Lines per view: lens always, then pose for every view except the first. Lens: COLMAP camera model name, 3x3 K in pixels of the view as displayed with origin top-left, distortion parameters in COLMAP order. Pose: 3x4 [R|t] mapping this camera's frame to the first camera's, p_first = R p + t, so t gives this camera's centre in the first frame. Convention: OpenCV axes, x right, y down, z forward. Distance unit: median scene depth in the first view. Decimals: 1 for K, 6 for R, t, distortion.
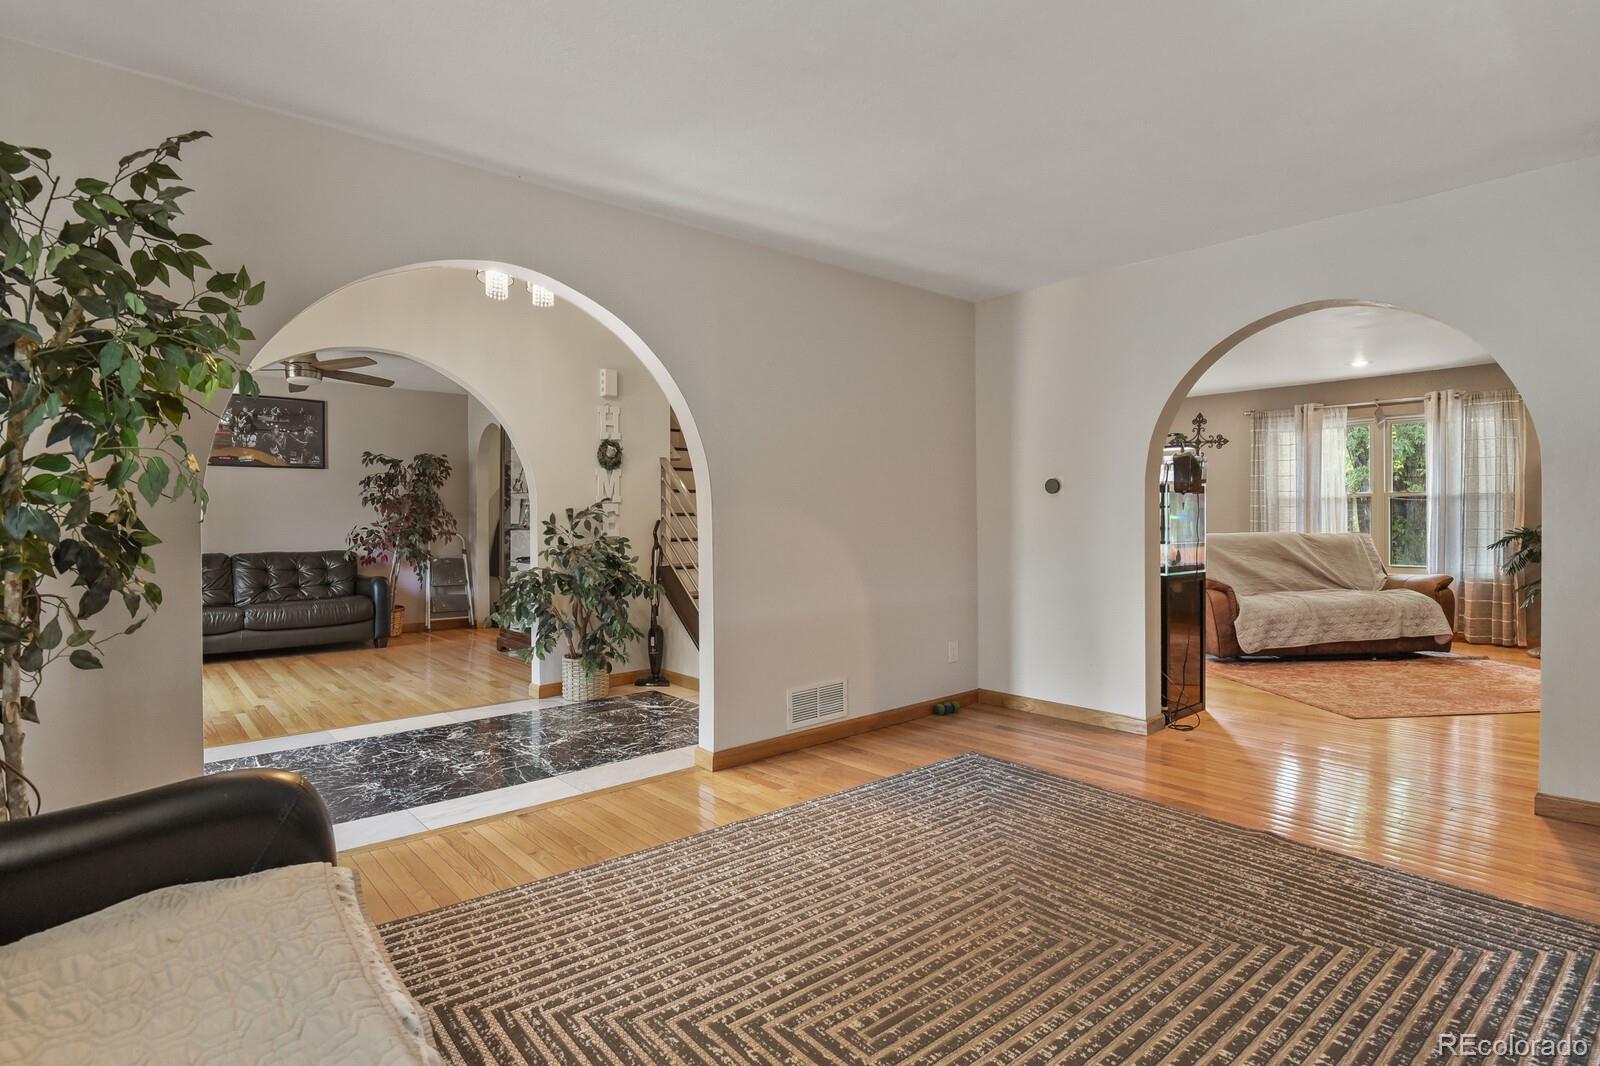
lens RADIAL K [[808.1, 0, 813.4], [0, 808.1, 517.2], [0, 0, 1]] dist [-0.022802, -0.001878]
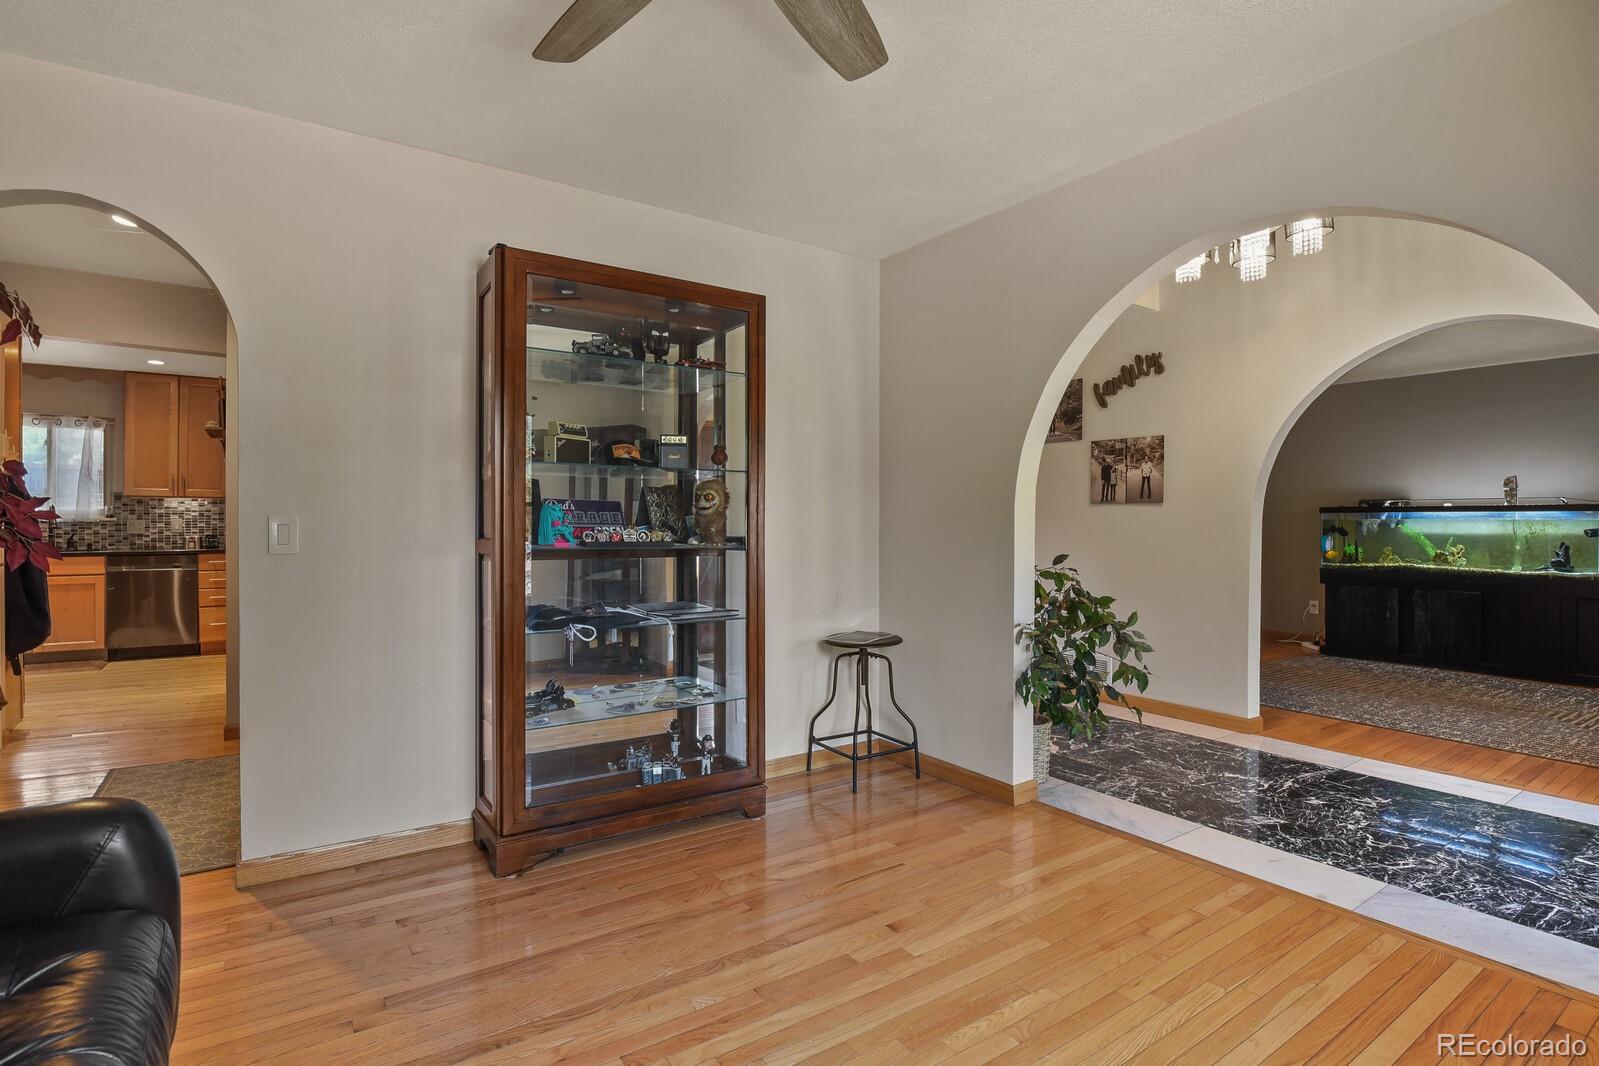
lens RADIAL K [[785.5, 0, 808.1], [0, 785.5, 521.2], [0, 0, 1]] dist [-0.024810, -0.001731]
pose [[0.121608, 0.007686, 0.992548, -1.271100], [-0.003075, 0.999968, -0.007367, 0.003105], [-0.992573, -0.002156, 0.121628, 1.403417]]
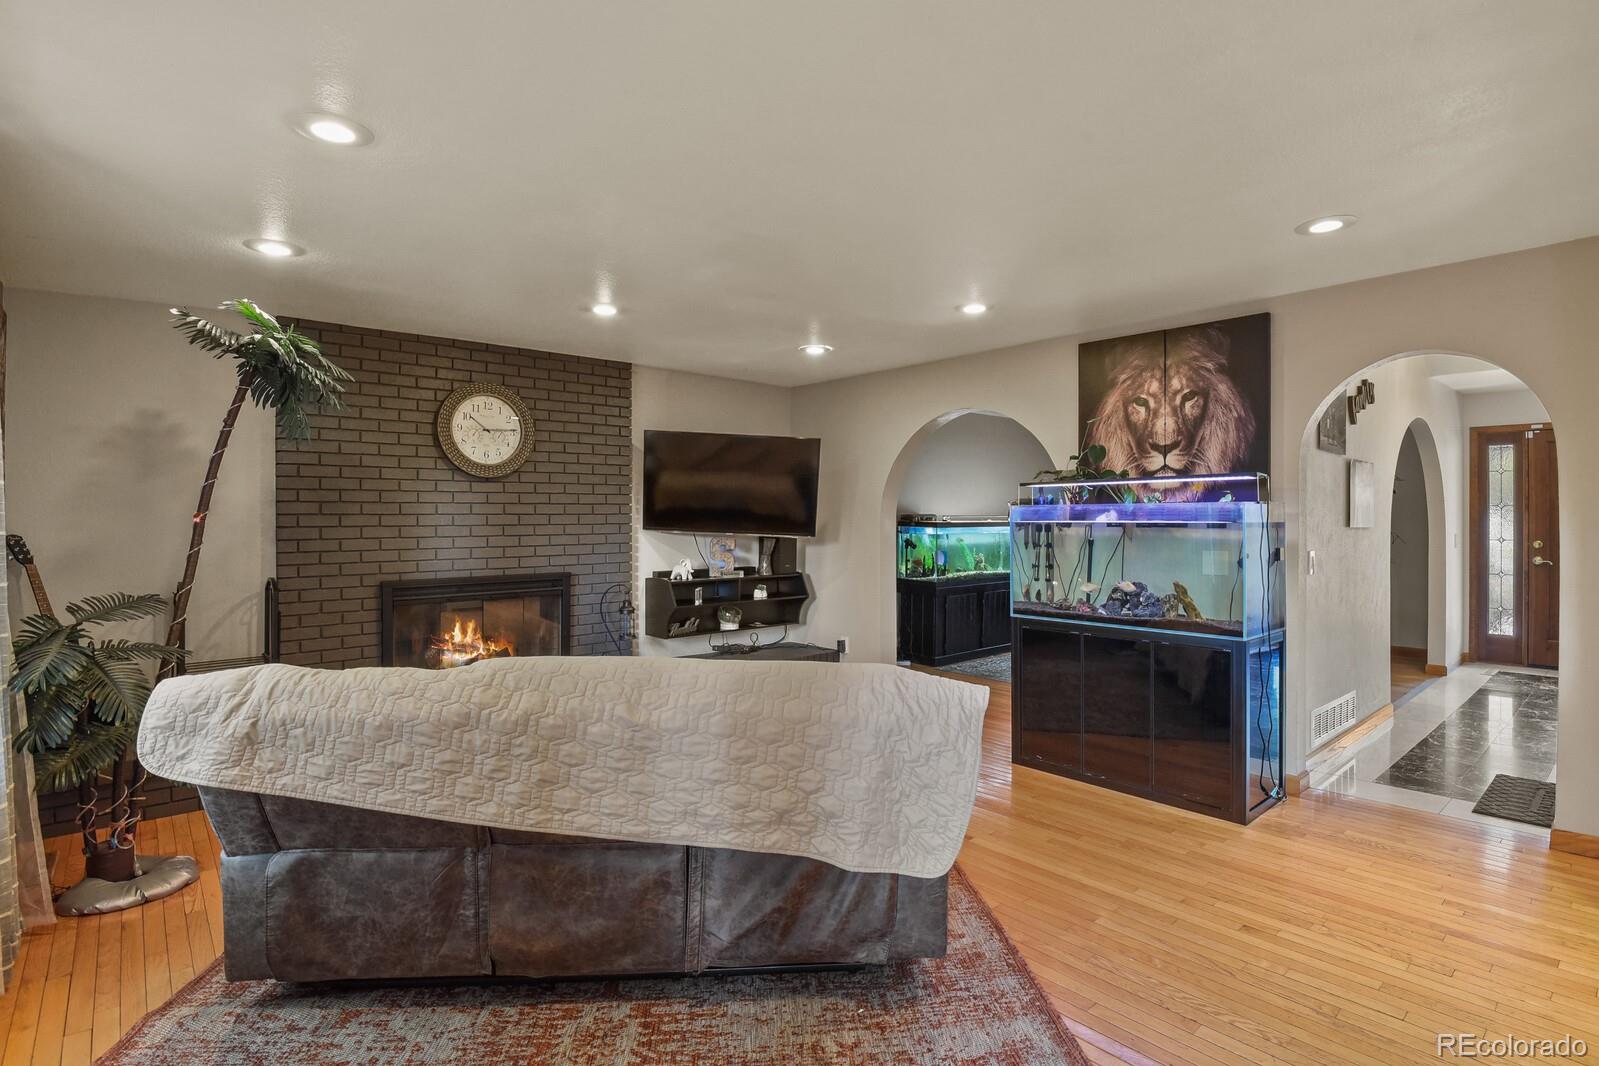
lens RADIAL K [[785.5, 0, 808.1], [0, 785.5, 521.2], [0, 0, 1]] dist [-0.024810, -0.001731]
pose [[-0.999931, 0.008452, 0.008166, 0.836972], [0.008498, 0.999948, 0.005581, -0.058493], [-0.008118, 0.005650, -0.999951, 2.241463]]
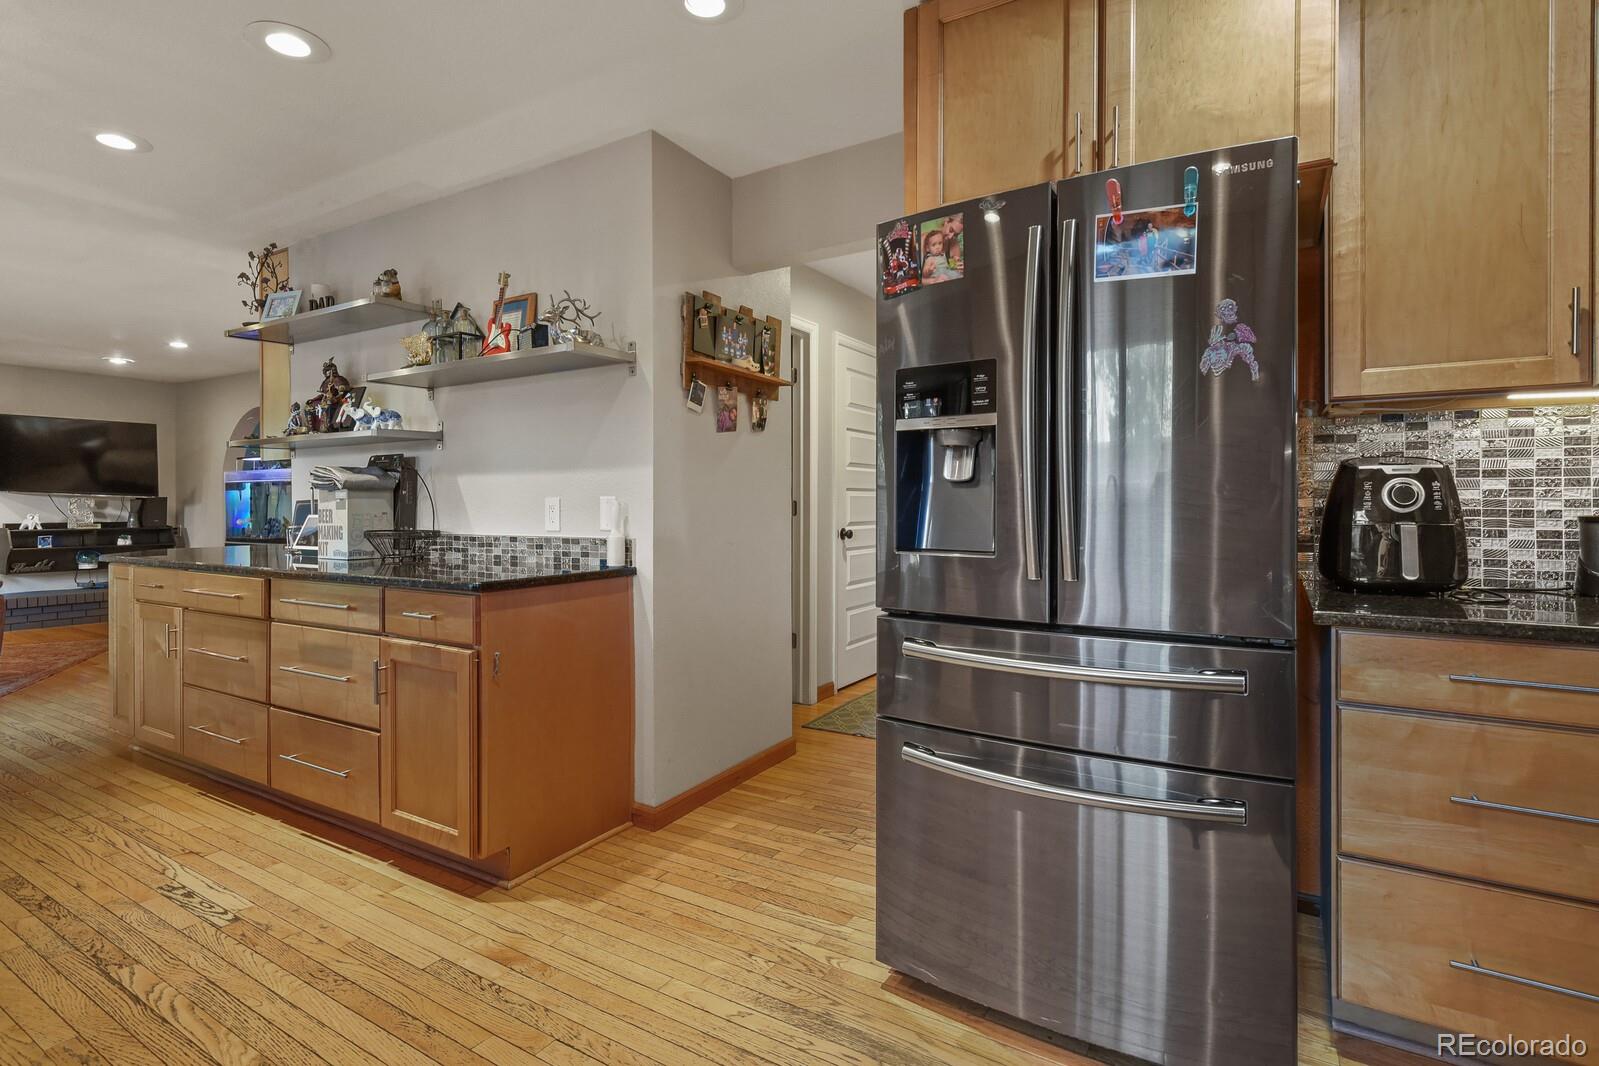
lens RADIAL K [[783.2, 0, 795.8], [0, 783.2, 506.8], [0, 0, 1]] dist [0.015145, -0.000109]
pose [[-0.958701, 0.011081, -0.284200, -0.116052], [0.008863, 0.999919, 0.009089, -0.000965], [0.284277, 0.006195, -0.958722, 3.119076]]
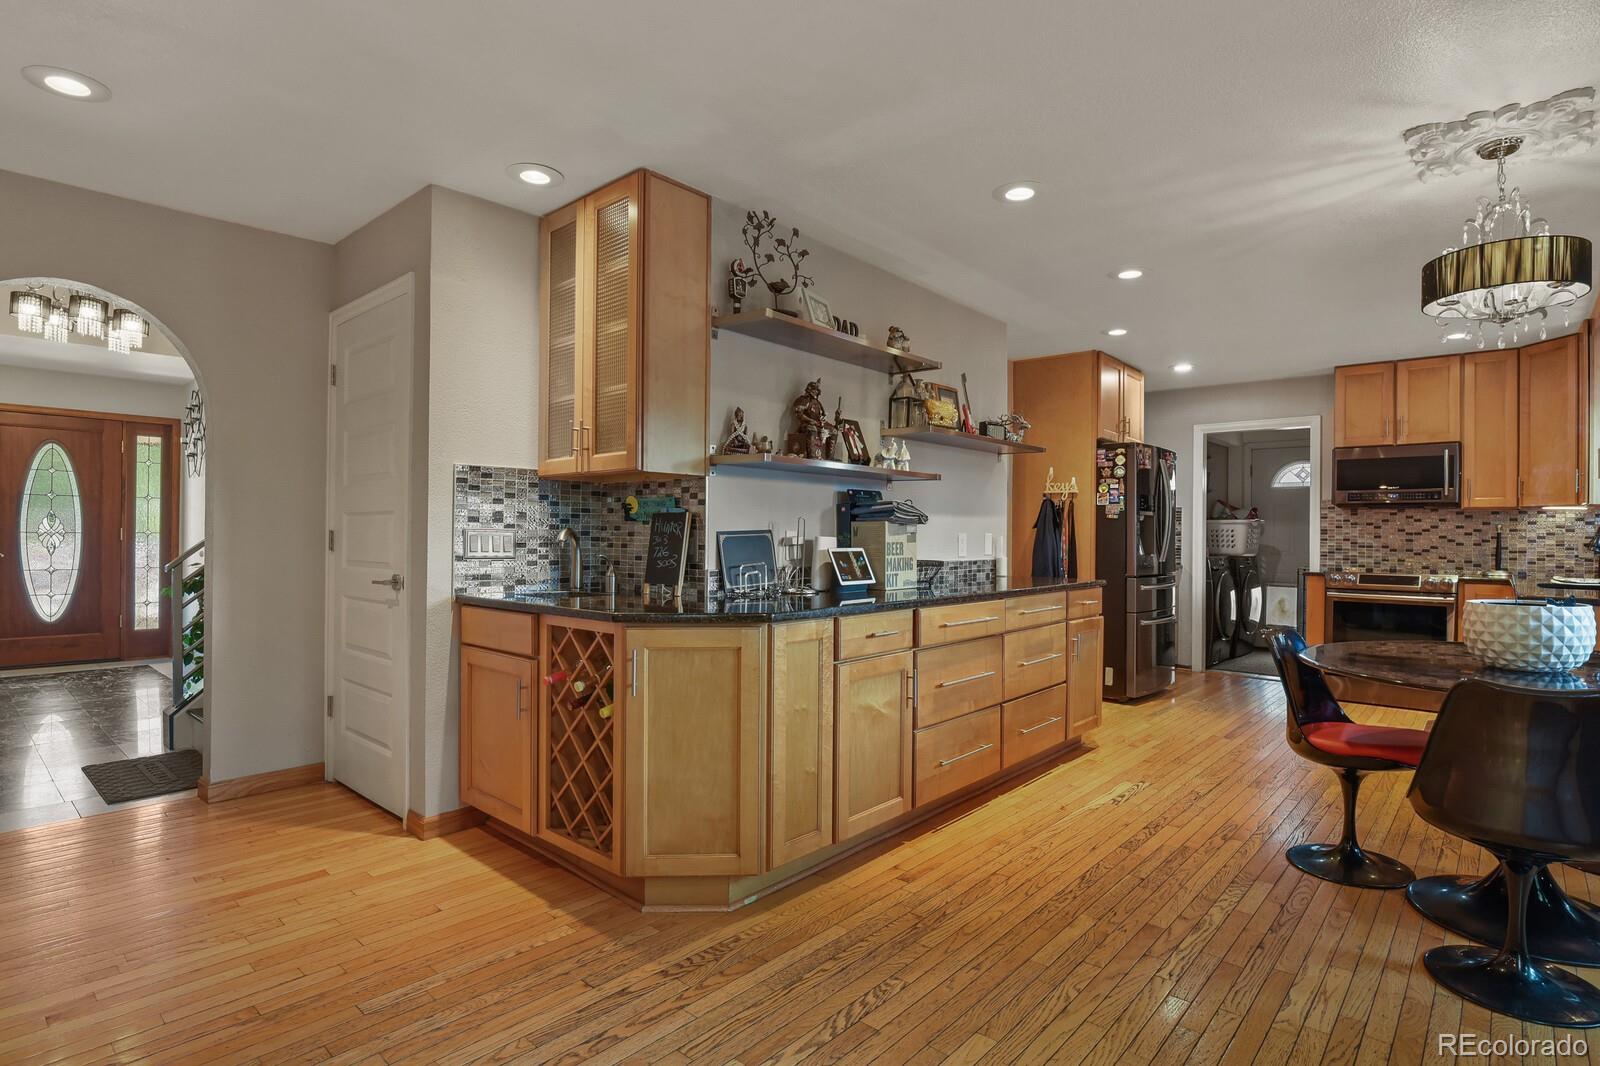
lens RADIAL K [[803.0, 0, 803.4], [0, 803.0, 537.0], [0, 0, 1]] dist [-0.018525, -0.007984]
pose [[0.115303, 0.007439, -0.993303, 0.982785], [-0.008956, 0.999939, 0.006449, -0.005821], [0.993290, 0.008152, 0.115362, 1.985756]]
